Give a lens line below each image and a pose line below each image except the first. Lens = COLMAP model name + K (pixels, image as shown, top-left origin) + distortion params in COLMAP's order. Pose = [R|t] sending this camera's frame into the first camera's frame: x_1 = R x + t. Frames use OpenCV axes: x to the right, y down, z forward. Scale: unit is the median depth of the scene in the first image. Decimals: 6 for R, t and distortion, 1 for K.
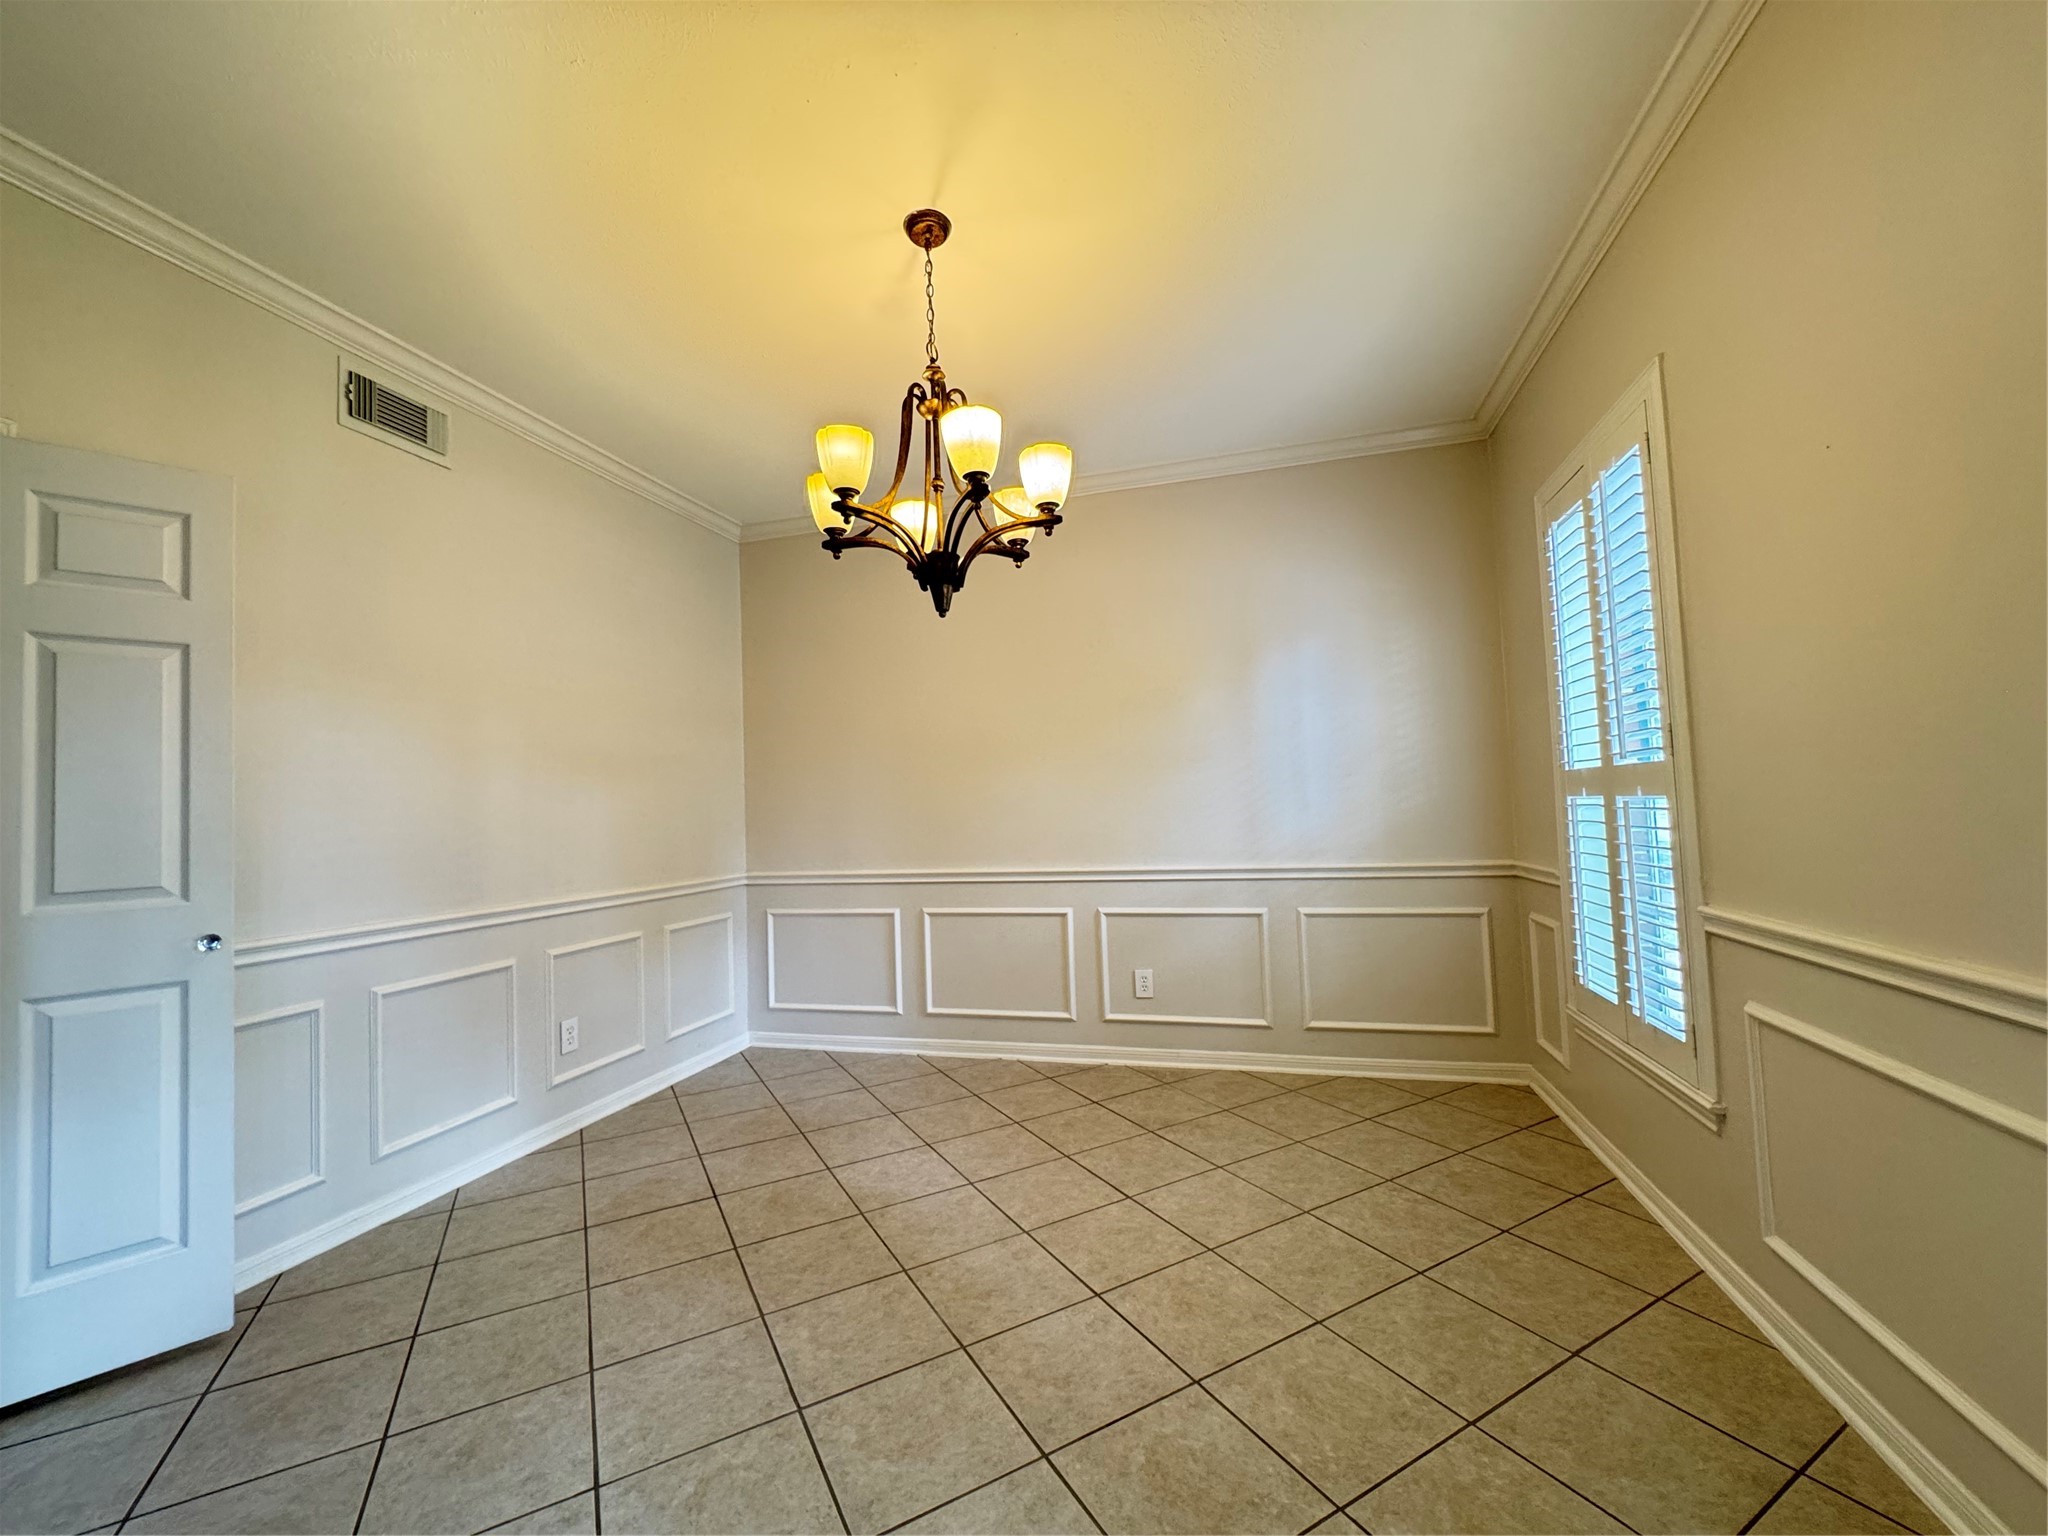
lens RADIAL K [[822.7, 0, 1025.7], [0, 822.7, 777.8], [0, 0, 1]] dist [-0.000151, -0.000679]
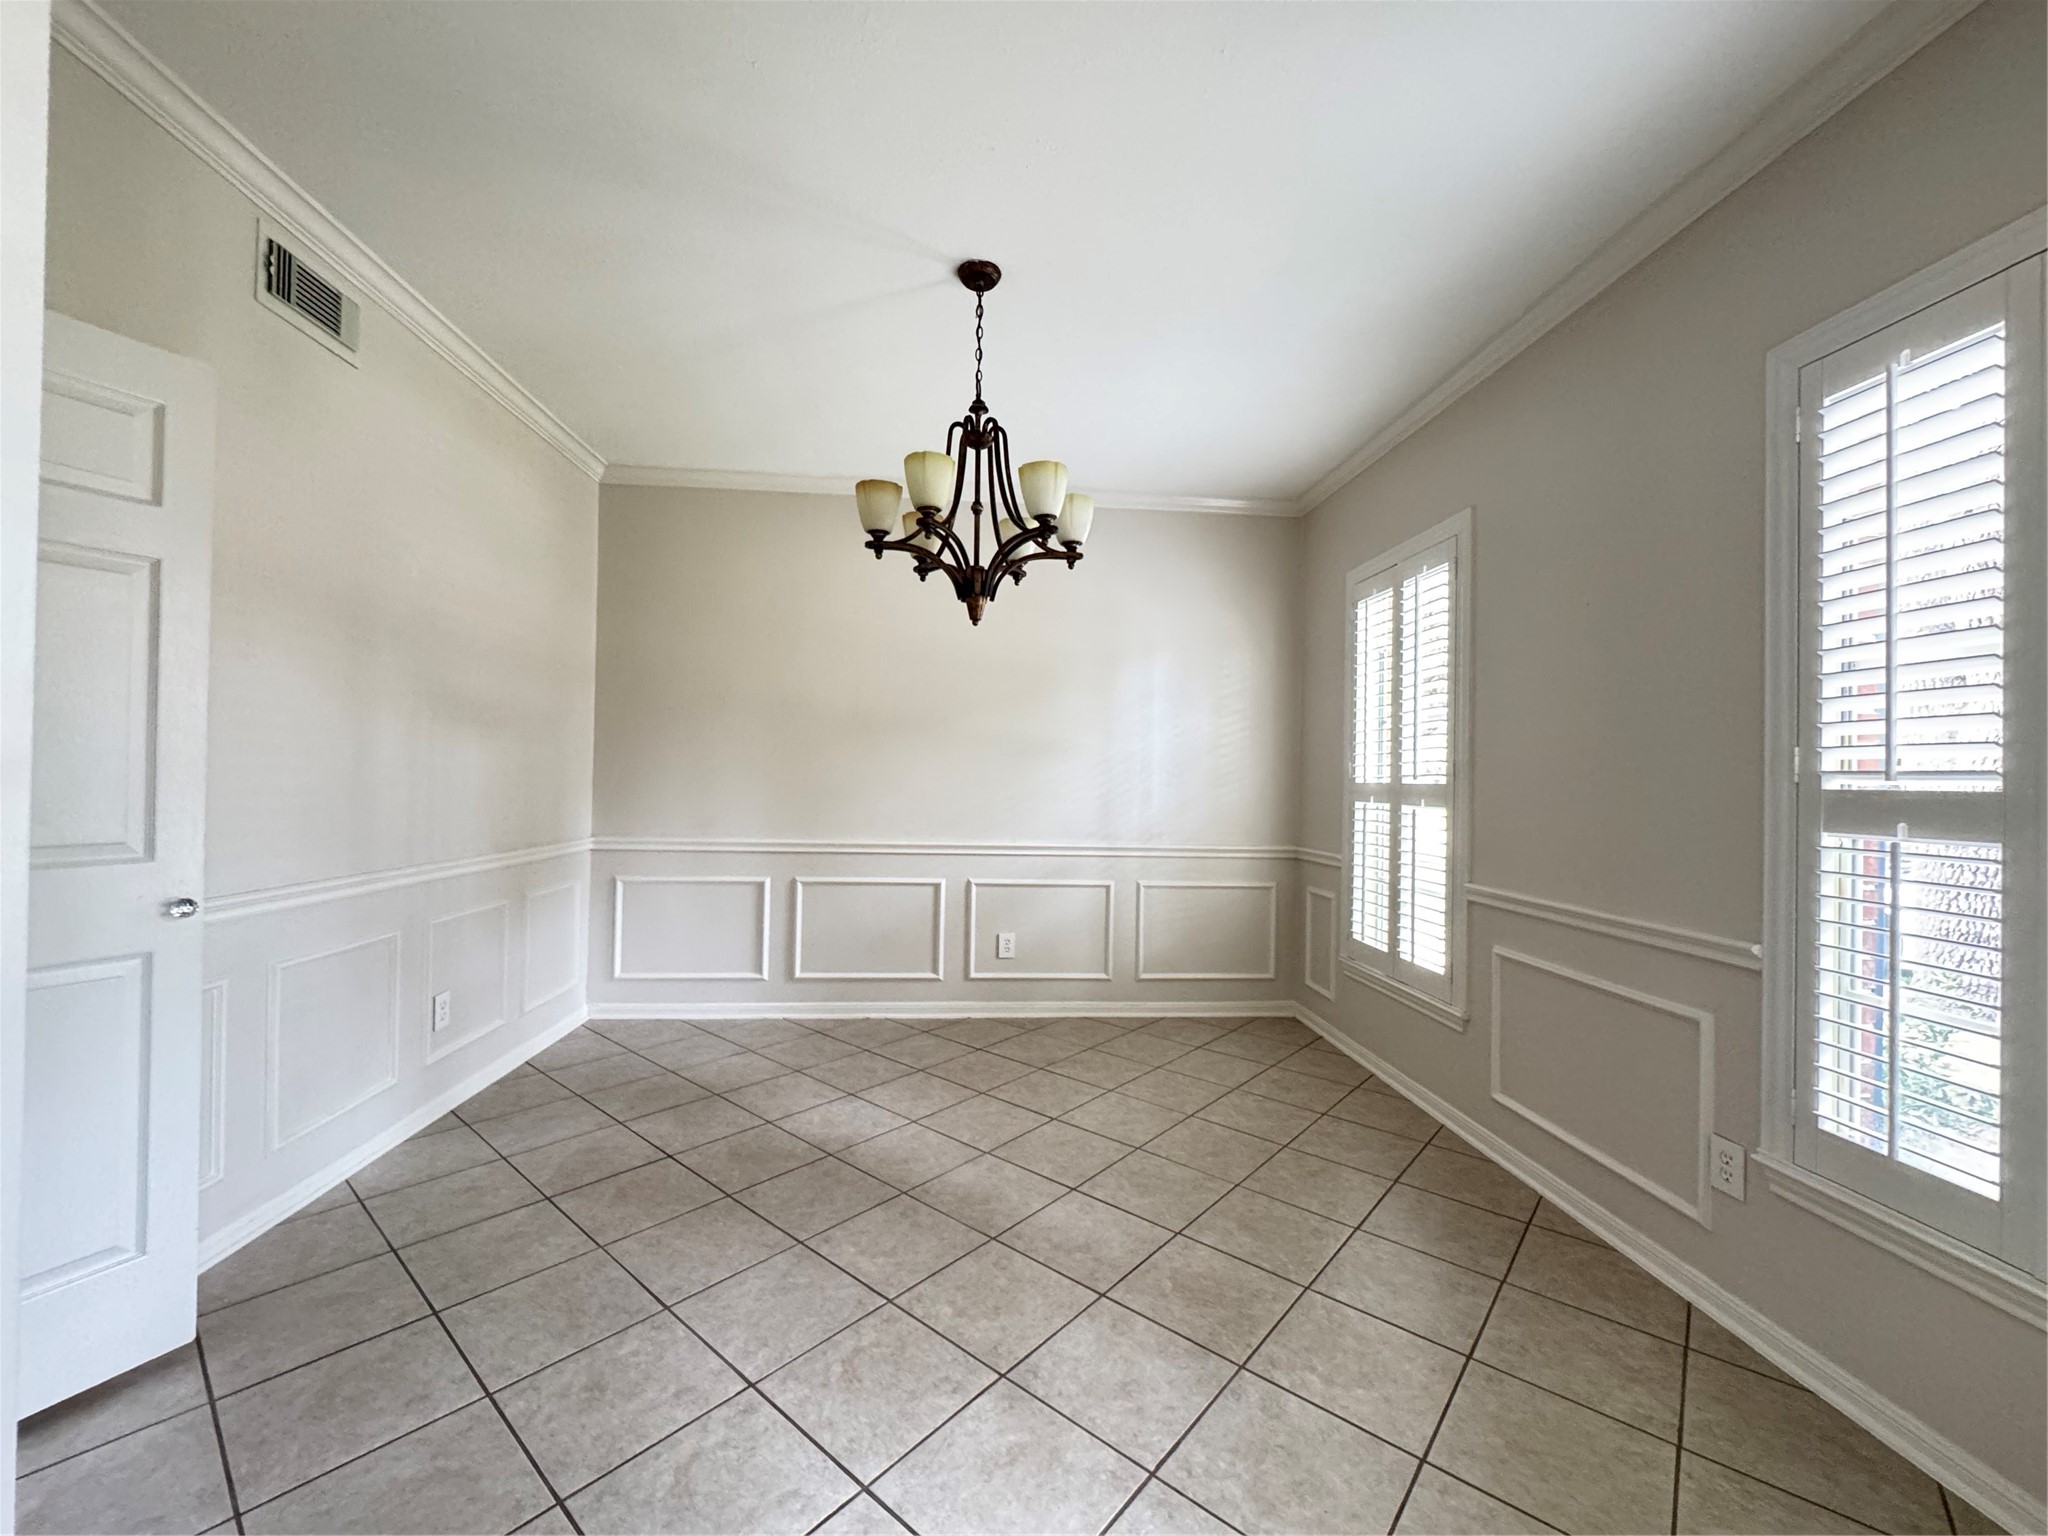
lens RADIAL K [[822.7, 0, 1026.9], [0, 822.7, 779.5], [0, 0, 1]] dist [-0.000151, -0.000679]
pose [[0.935318, 0.054037, 0.349657, -0.327545], [-0.067084, 0.997426, 0.025303, -0.011915], [-0.347389, -0.047123, 0.936536, -0.082457]]
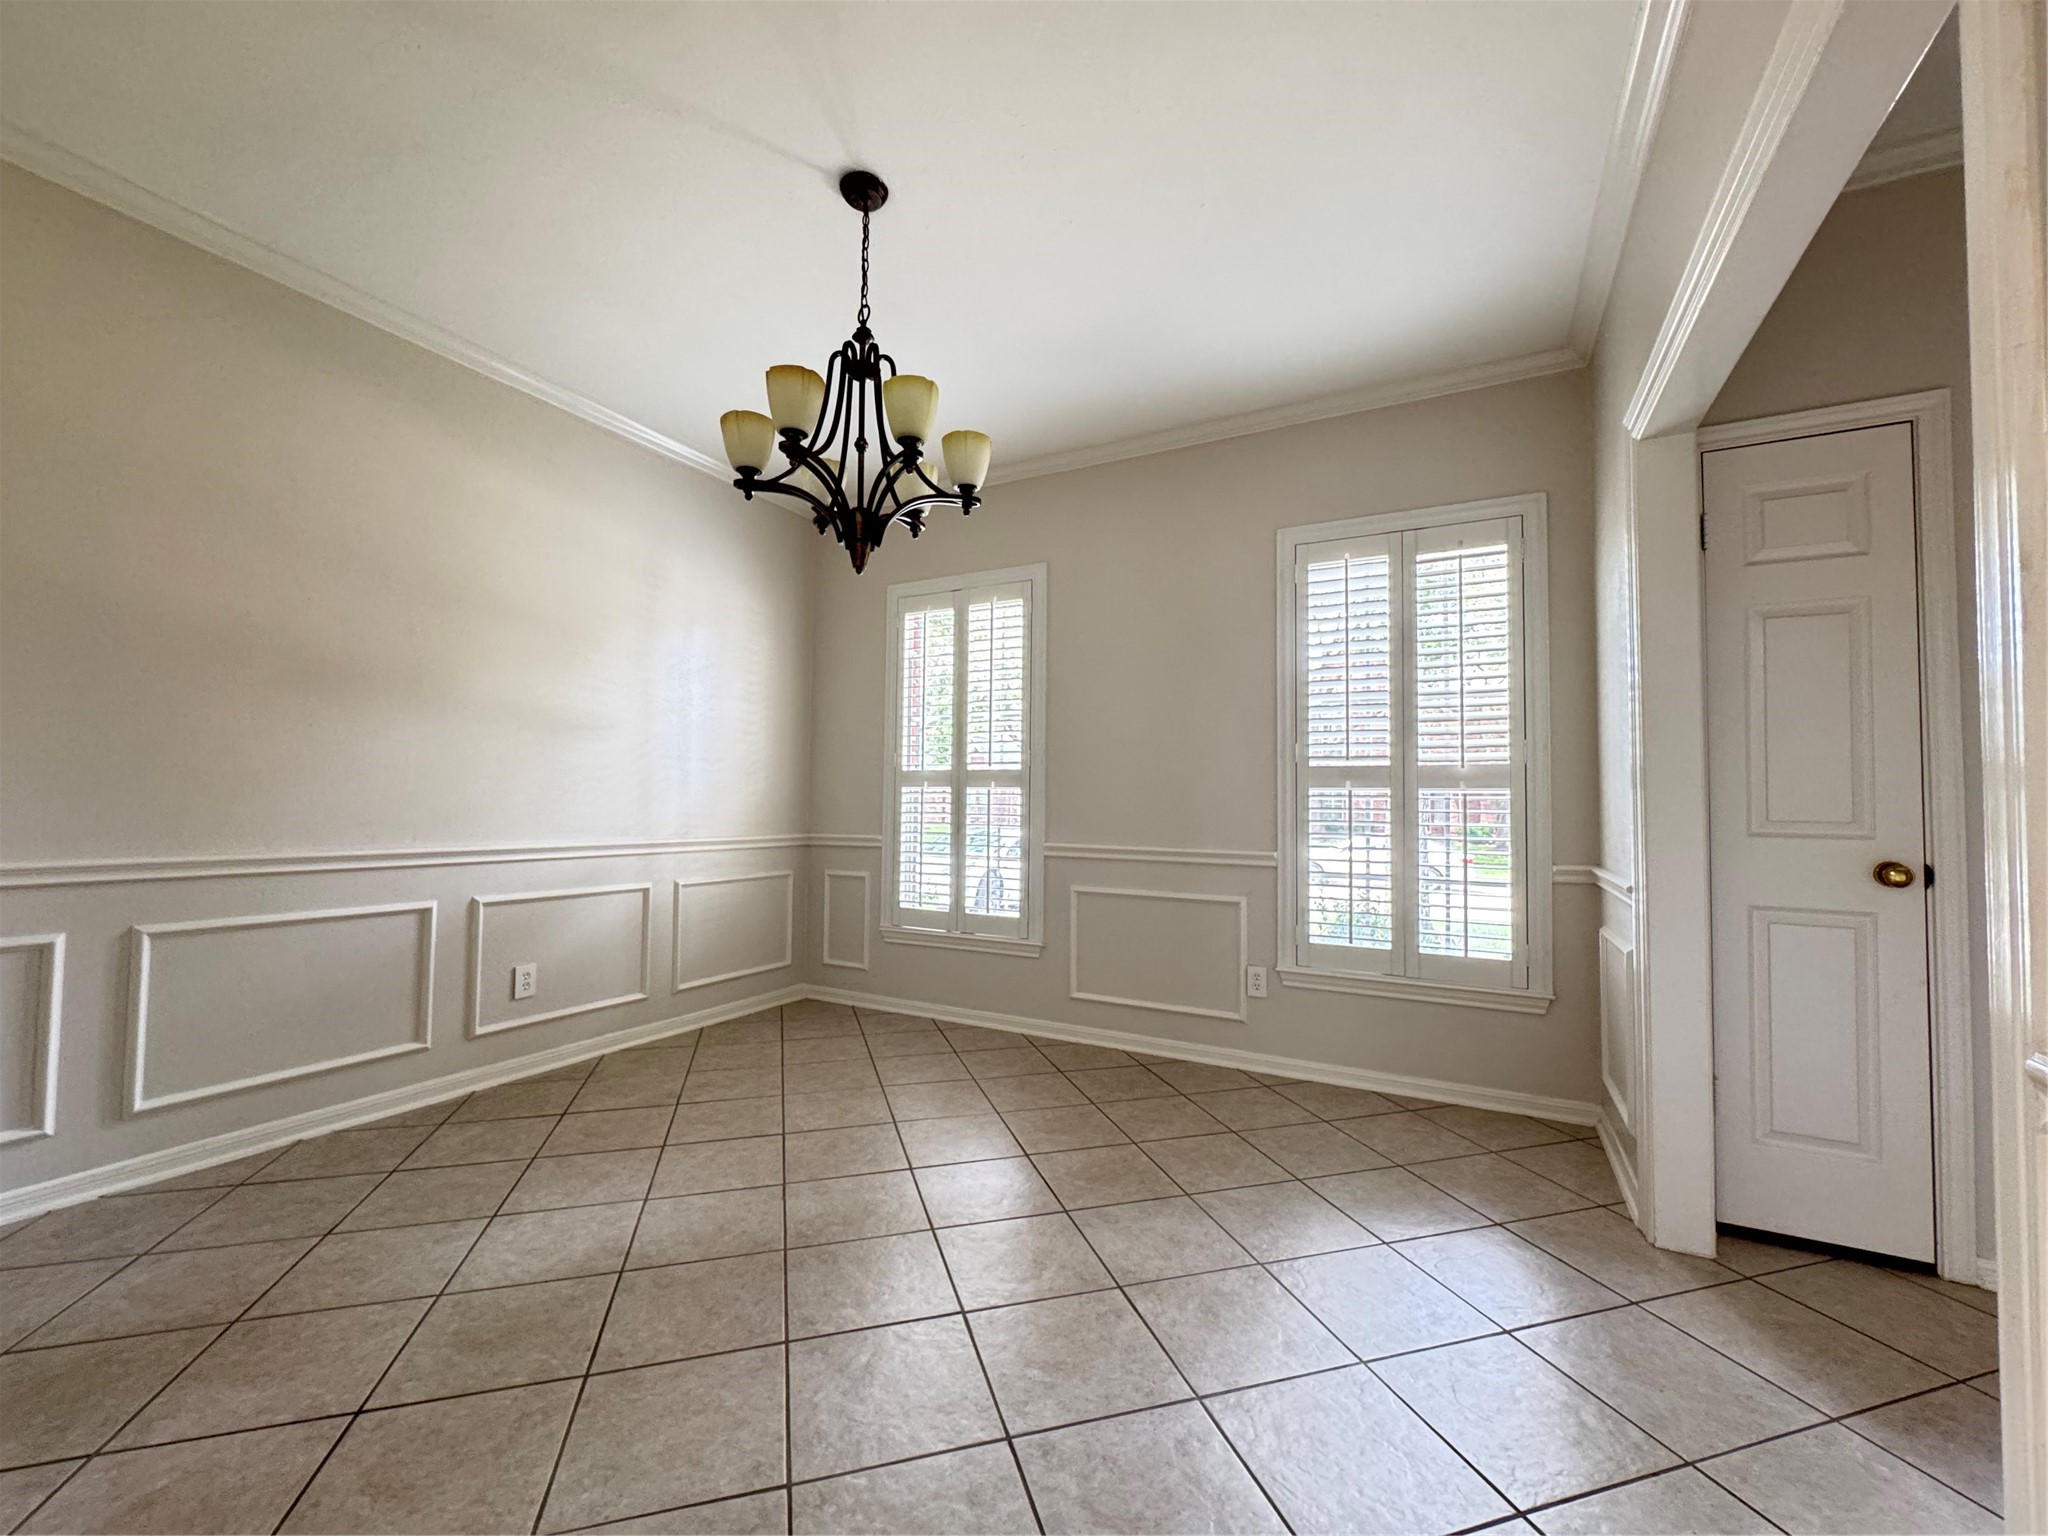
lens RADIAL K [[822.7, 0, 1028.0], [0, 822.7, 773.2], [0, 0, 1]] dist [-0.000151, -0.000679]
pose [[0.215261, 0.076060, 0.973590, -0.810142], [-0.057249, 0.996231, -0.065171, 0.084214], [-0.974877, -0.041709, 0.218804, 0.431715]]
